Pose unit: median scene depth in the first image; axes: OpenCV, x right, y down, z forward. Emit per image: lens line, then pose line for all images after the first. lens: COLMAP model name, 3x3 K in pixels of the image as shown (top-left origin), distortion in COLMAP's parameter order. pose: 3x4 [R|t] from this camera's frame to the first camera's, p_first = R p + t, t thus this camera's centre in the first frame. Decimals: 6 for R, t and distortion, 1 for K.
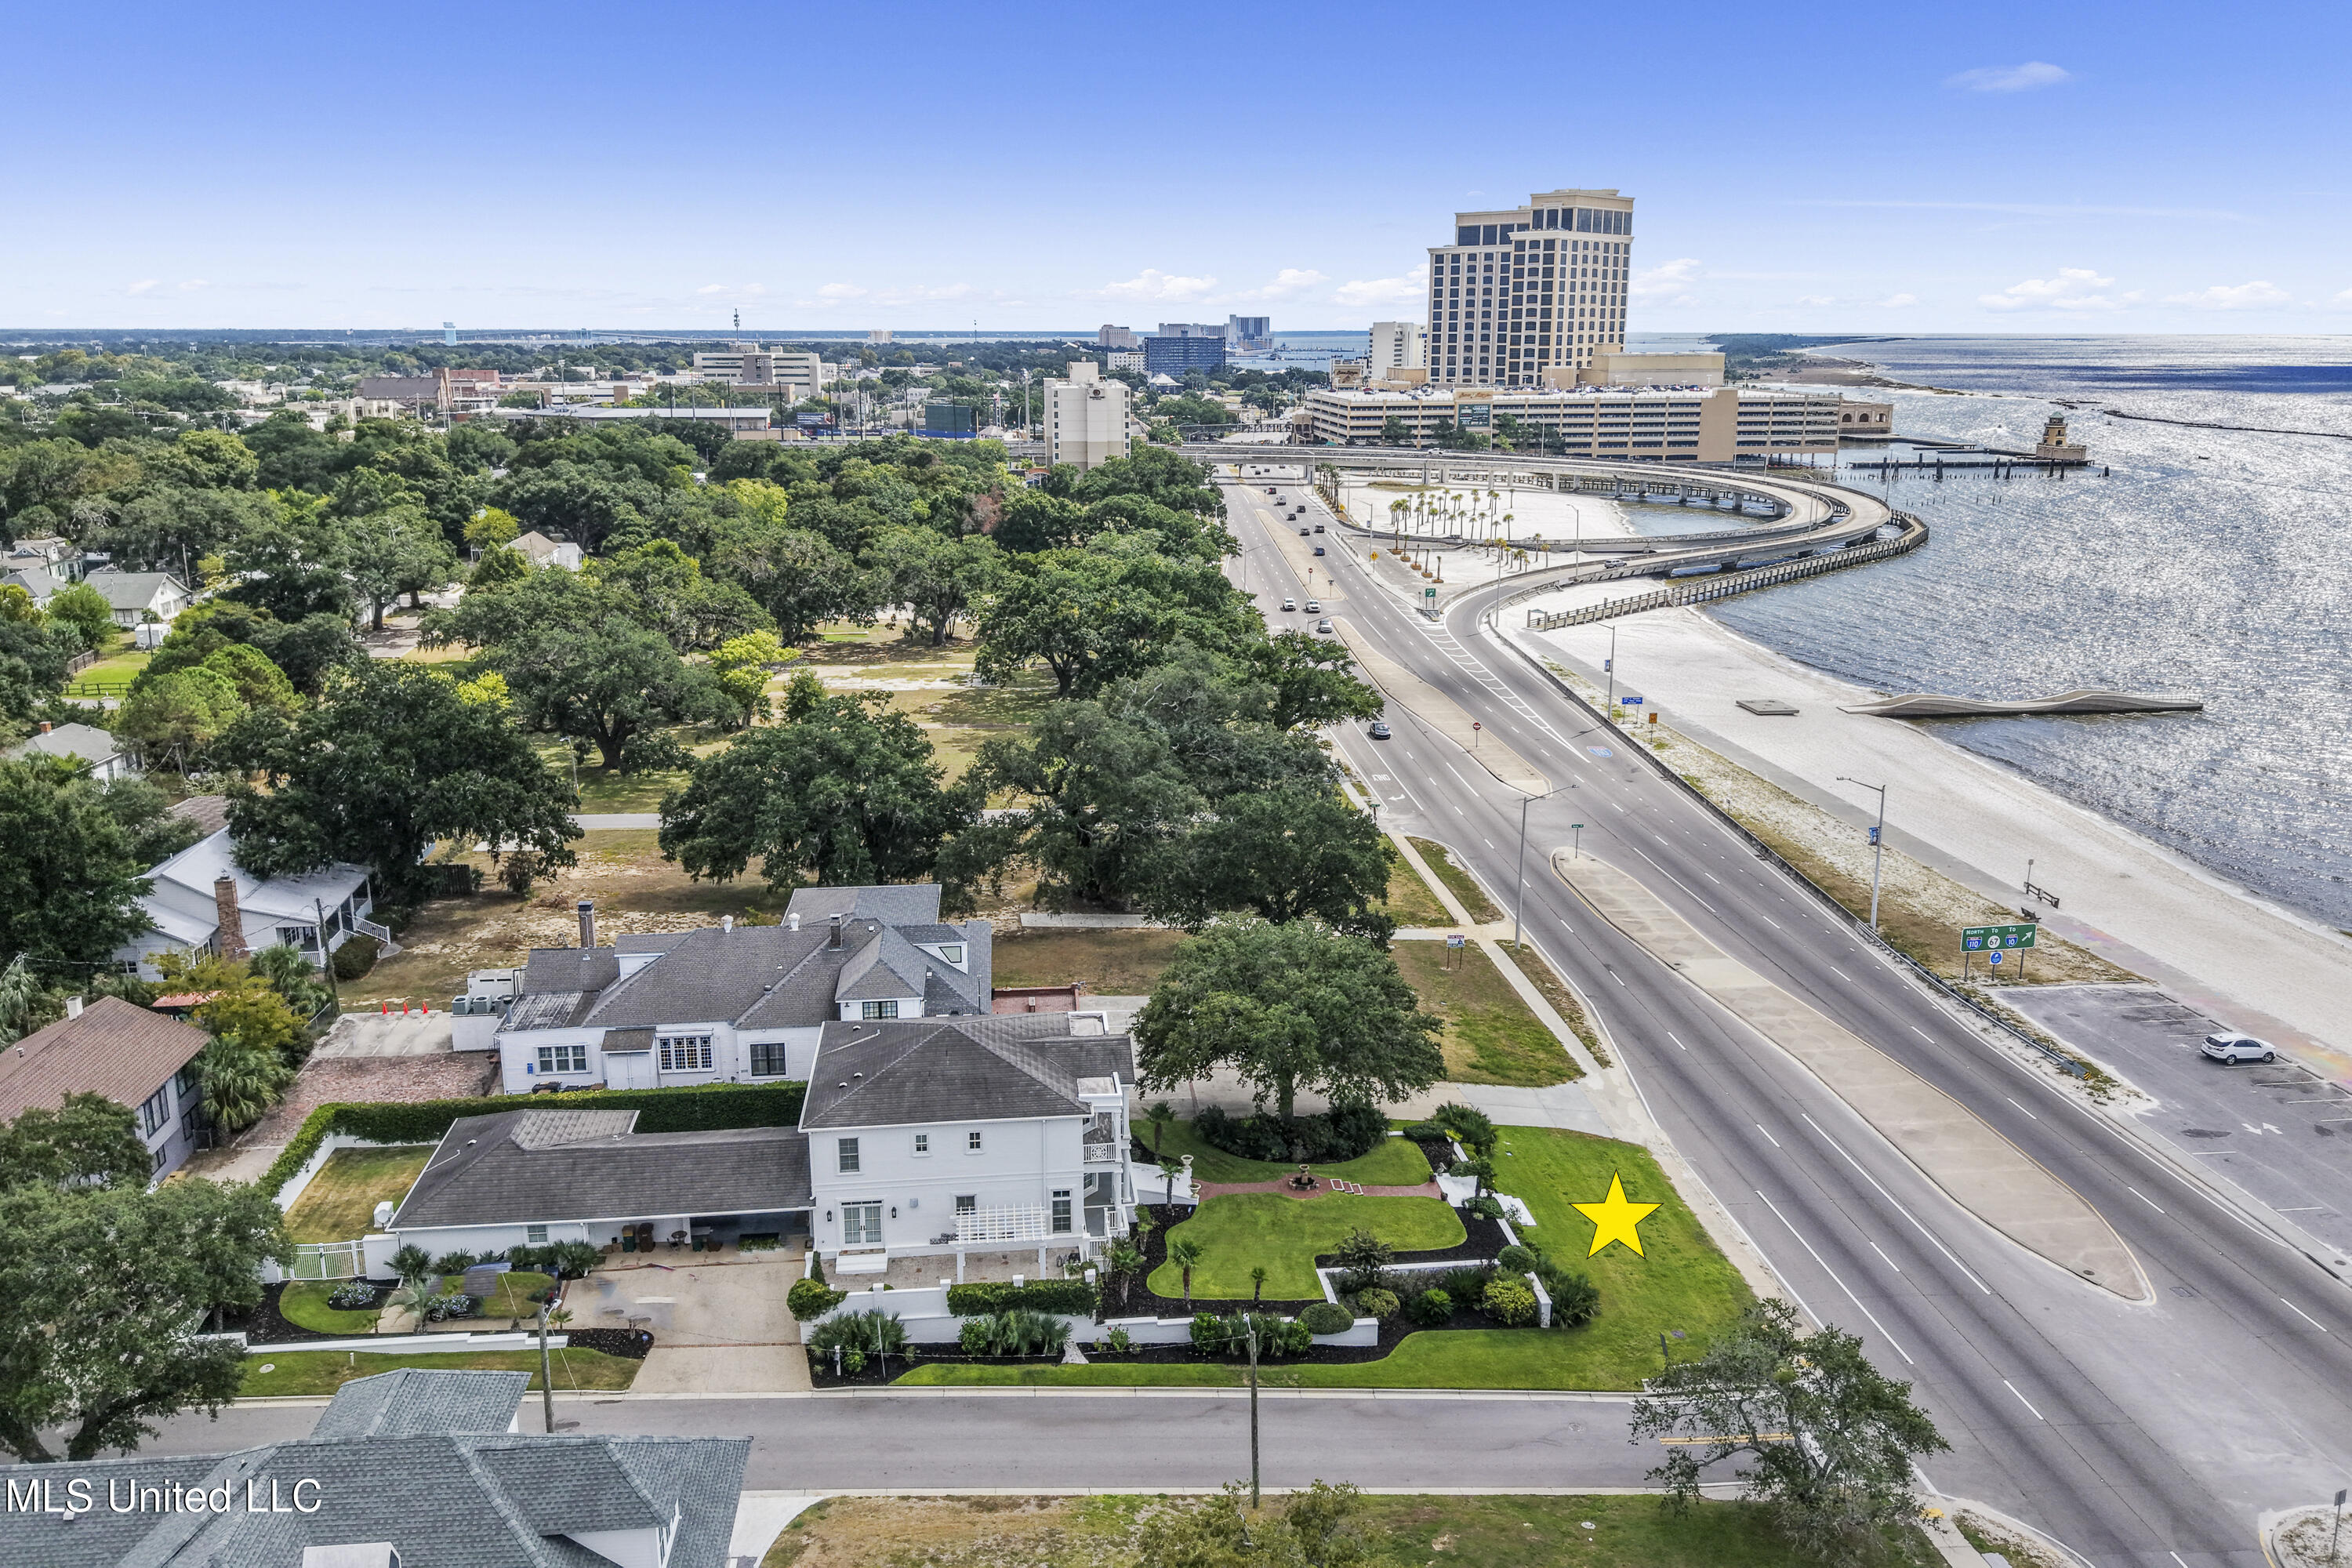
lens RADIAL K [[1845.2, 0, 1181.9], [0, 1845.2, 808.7], [0, 0, 1]] dist [0.112455, -0.278234]
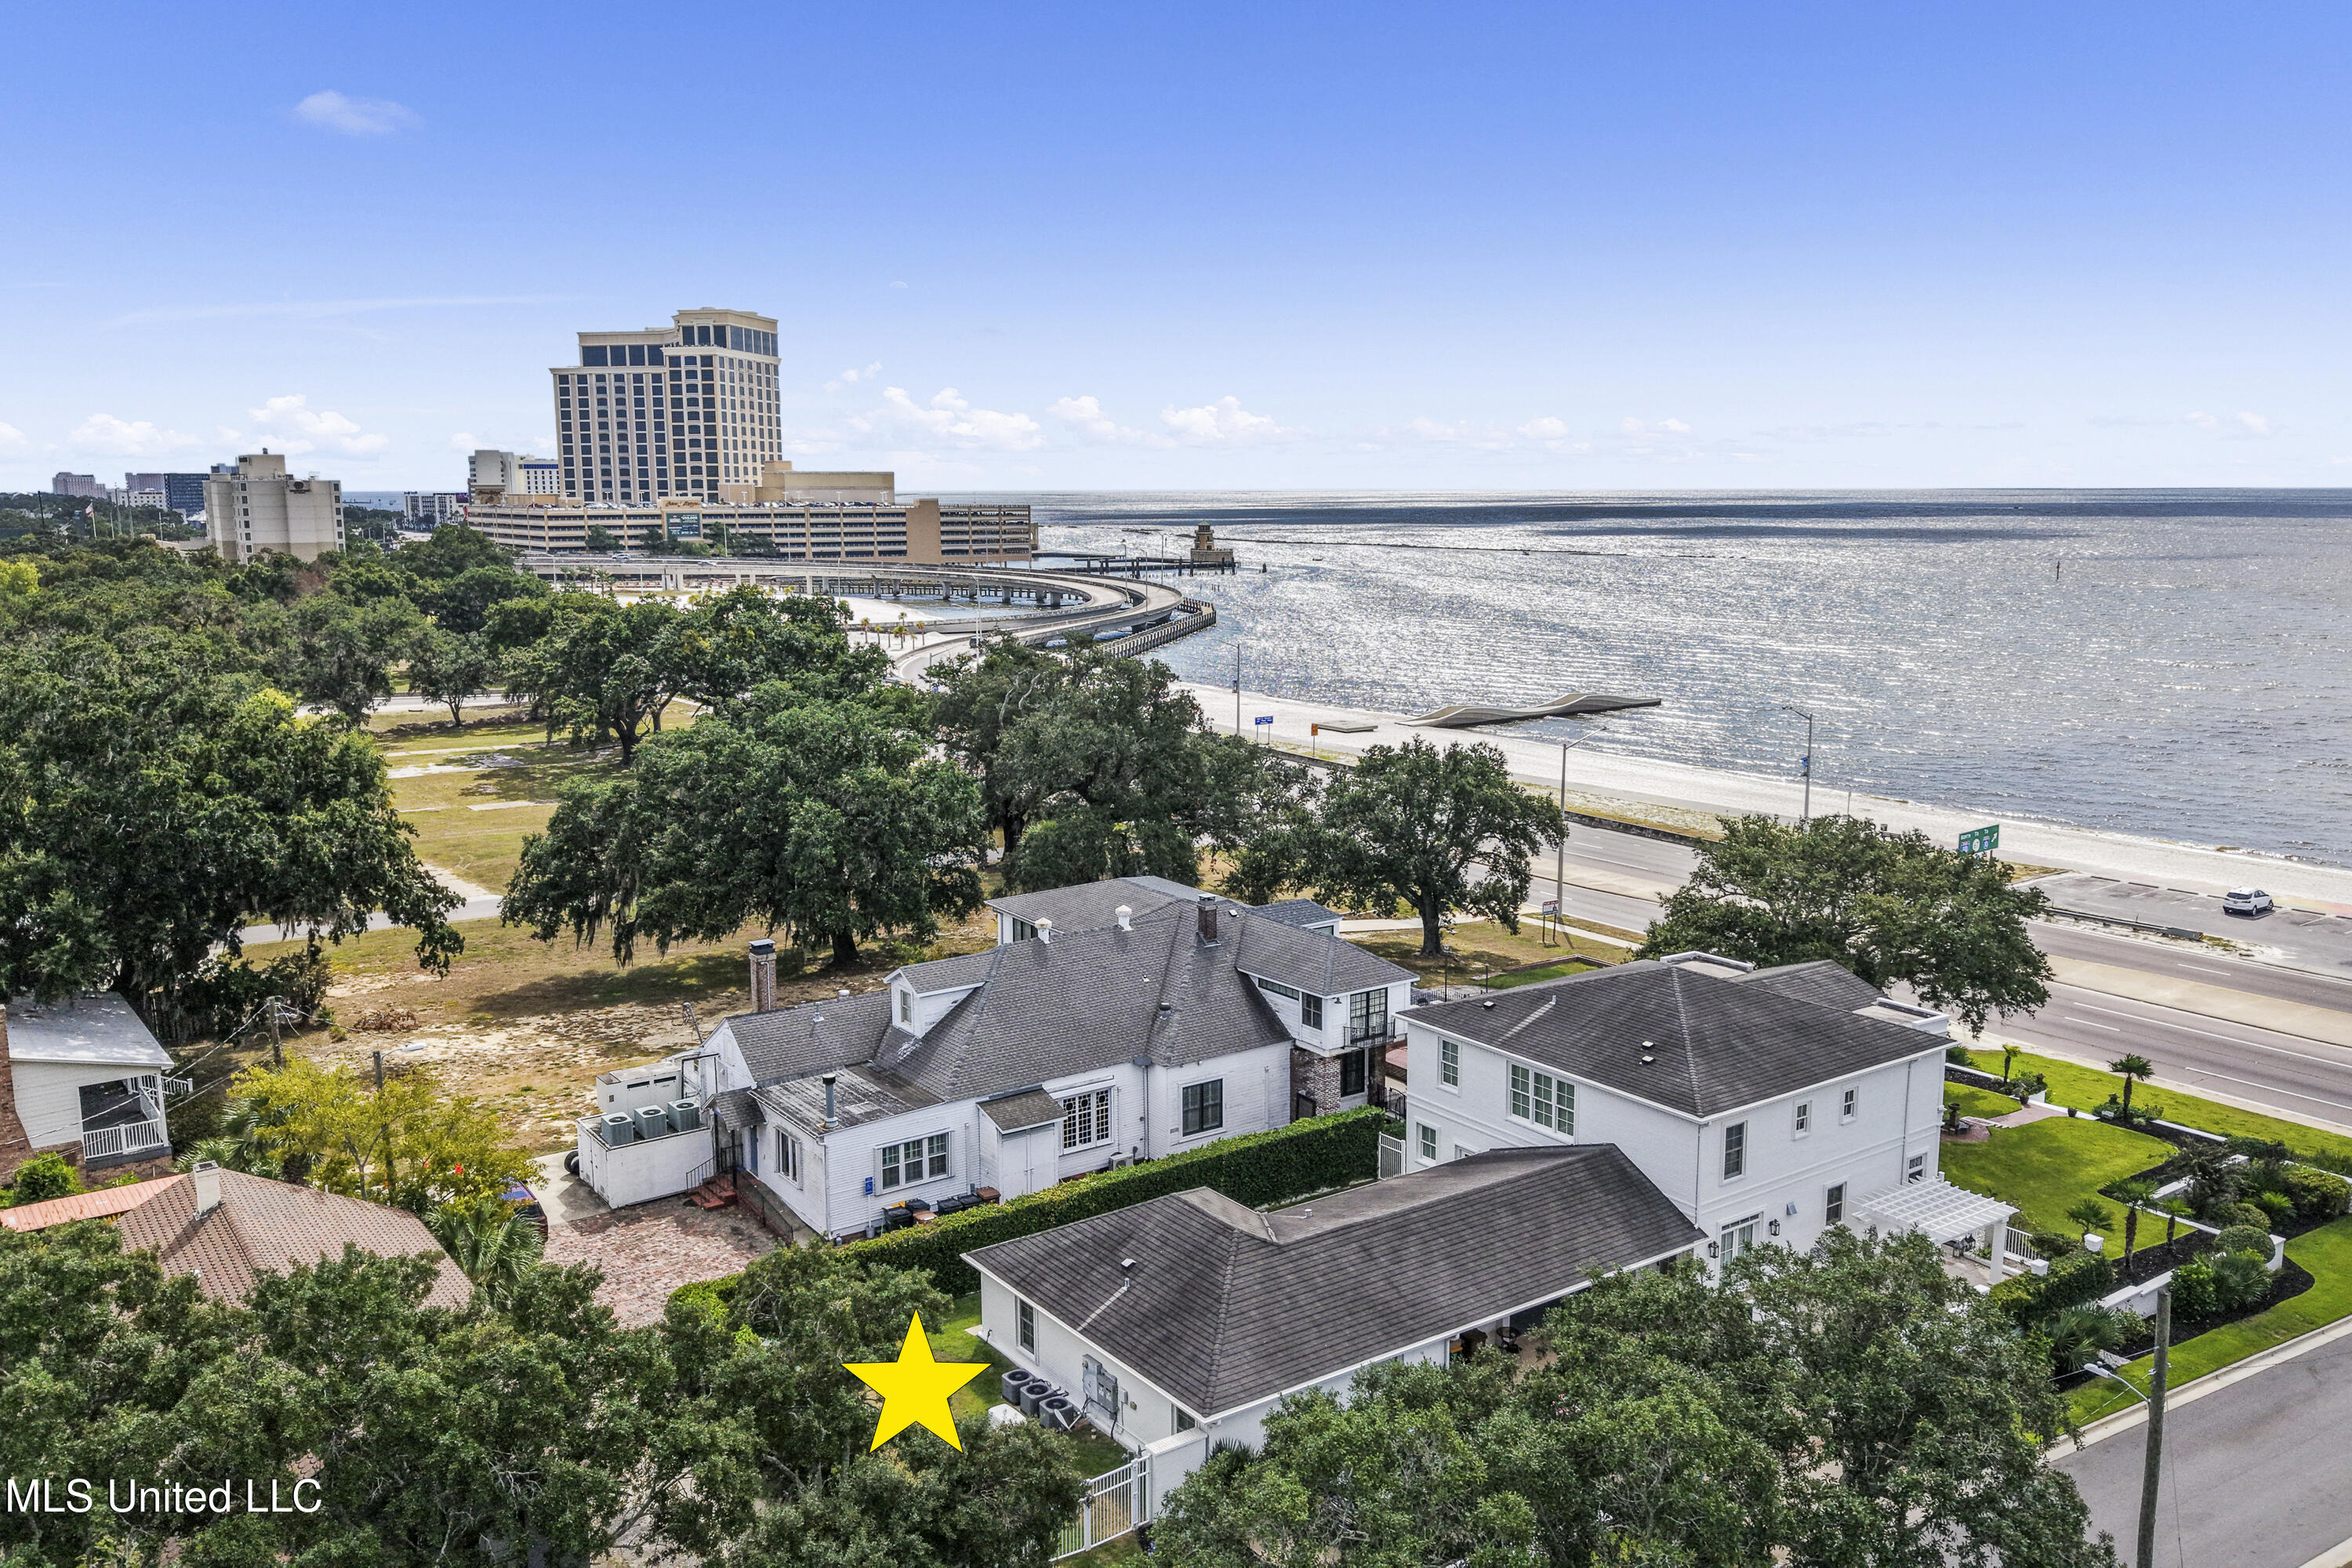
lens RADIAL K [[1845.2, 0, 1181.9], [0, 1845.2, 808.7], [0, 0, 1]] dist [0.112455, -0.278234]
pose [[0.874687, -0.088919, 0.476462, -0.081864], [0.127049, 0.990718, -0.048345, 0.009074], [-0.467740, 0.102821, 0.877865, 0.061912]]
